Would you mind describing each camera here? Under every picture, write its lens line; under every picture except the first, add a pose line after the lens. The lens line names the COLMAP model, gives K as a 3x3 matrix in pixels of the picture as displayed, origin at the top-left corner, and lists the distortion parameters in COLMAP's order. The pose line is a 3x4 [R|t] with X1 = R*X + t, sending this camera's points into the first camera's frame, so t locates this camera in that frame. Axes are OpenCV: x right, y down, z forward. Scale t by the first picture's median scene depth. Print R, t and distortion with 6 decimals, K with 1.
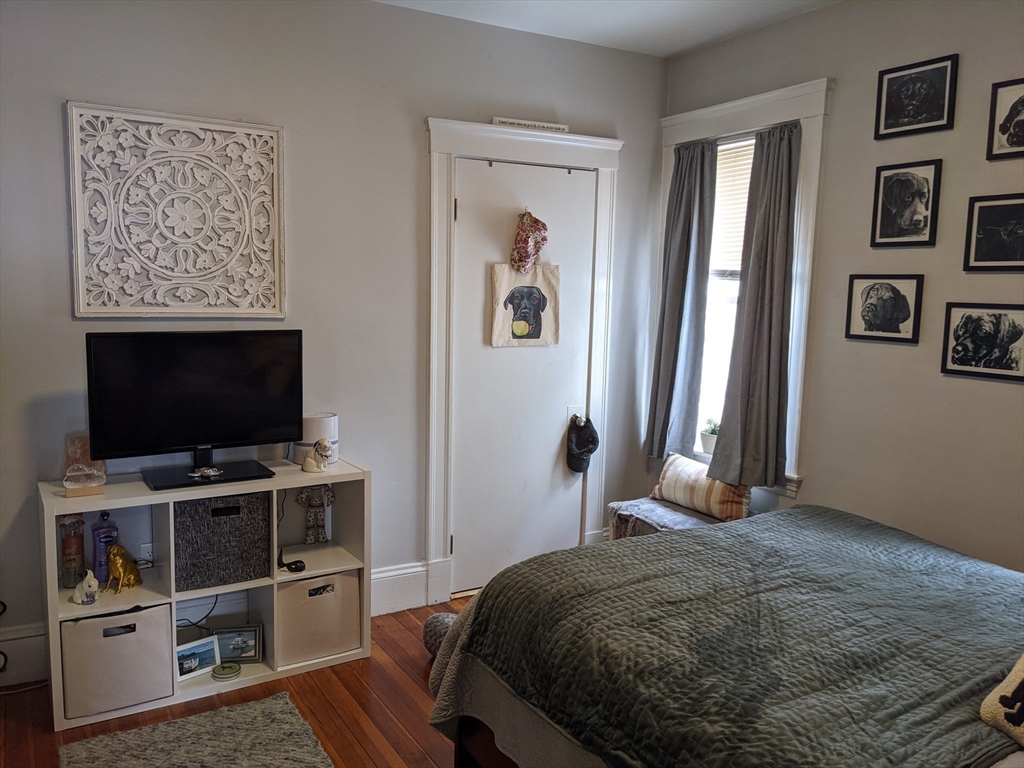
lens RADIAL K [[803.8, 0, 515.3], [0, 803.8, 387.0], [0, 0, 1]] dist [0.004714, -0.009563]
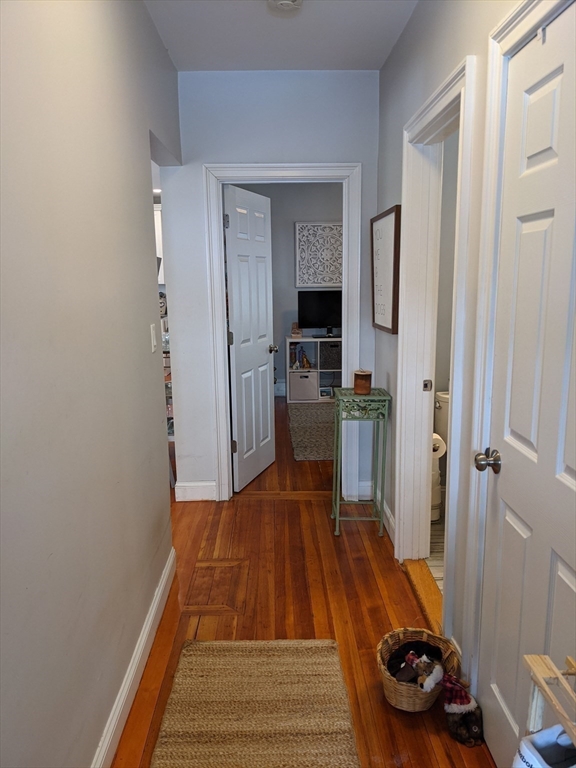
lens RADIAL K [[602.9, 0, 286.2], [0, 602.9, 385.8], [0, 0, 1]] dist [0.004714, -0.009563]
pose [[0.869697, 0.054409, -0.490577, 0.661908], [-0.026867, 0.997651, 0.063016, 0.162813], [0.492854, -0.041624, 0.869116, -1.199173]]
